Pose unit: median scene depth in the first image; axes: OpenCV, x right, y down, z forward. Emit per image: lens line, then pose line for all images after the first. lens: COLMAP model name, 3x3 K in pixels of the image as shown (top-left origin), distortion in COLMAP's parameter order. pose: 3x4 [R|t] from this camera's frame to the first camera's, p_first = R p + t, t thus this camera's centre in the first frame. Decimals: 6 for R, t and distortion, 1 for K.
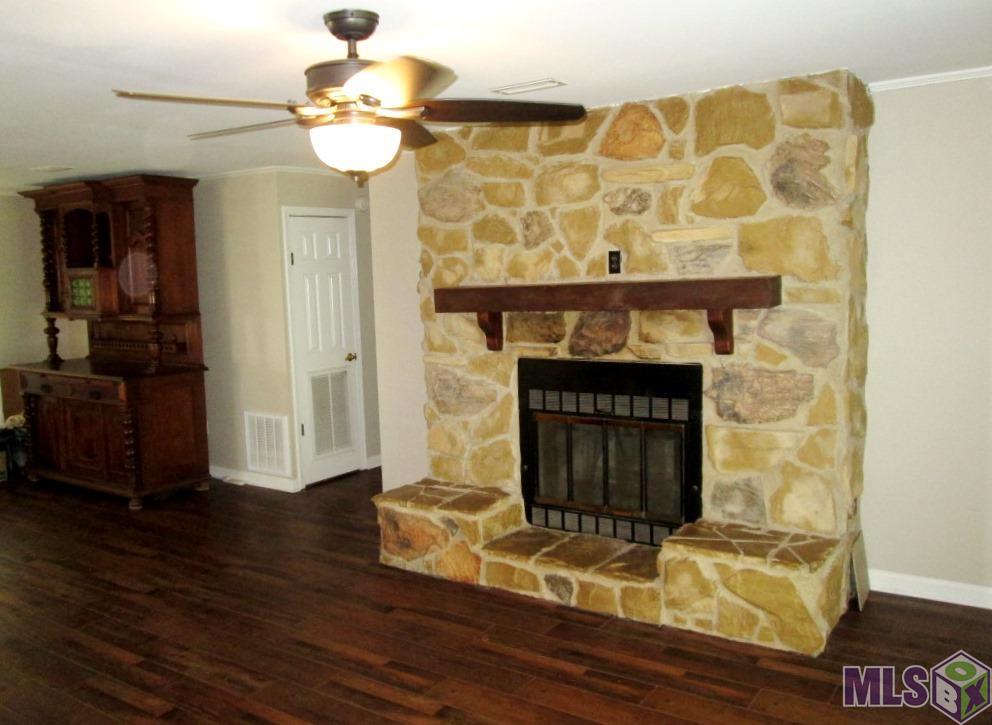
lens RADIAL K [[861.6, 0, 496.0], [0, 861.6, 362.5], [0, 0, 1]] dist [-0.052543, -0.000979]
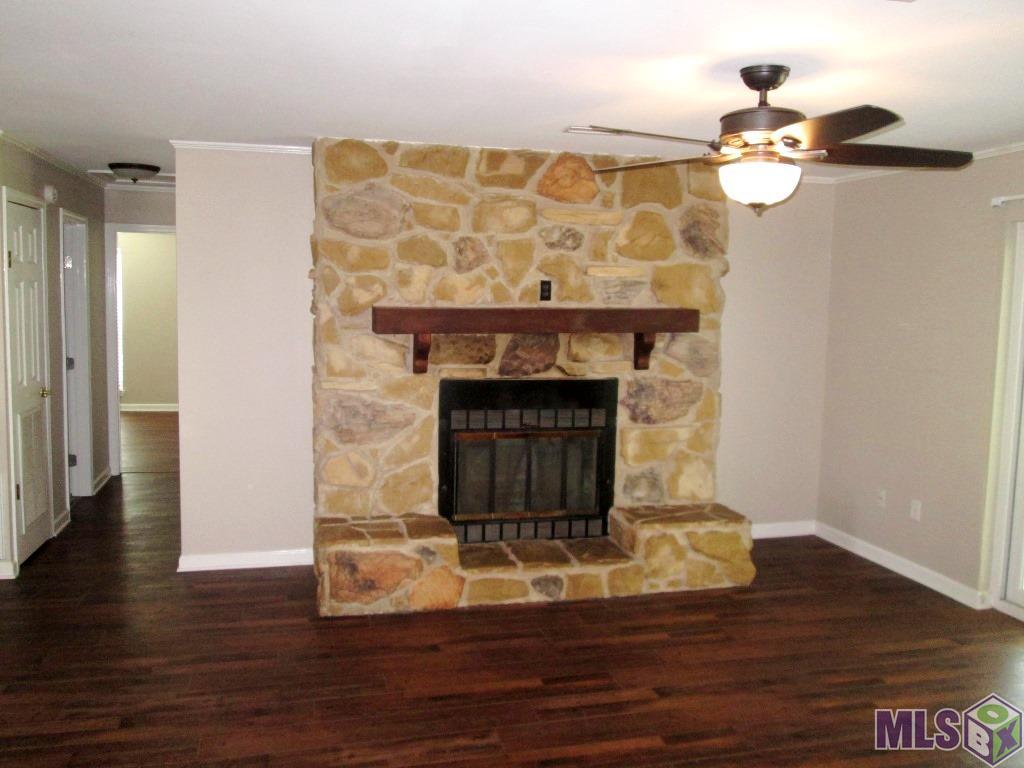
lens RADIAL K [[855.2, 0, 512.0], [0, 855.2, 384.0], [0, 0, 1]] dist [-0.039076, 0.001772]
pose [[0.658064, -0.027576, 0.752457, -0.748751], [0.042127, 0.999112, -0.000227, 0.003640], [-0.751783, 0.031848, 0.658641, 0.308196]]
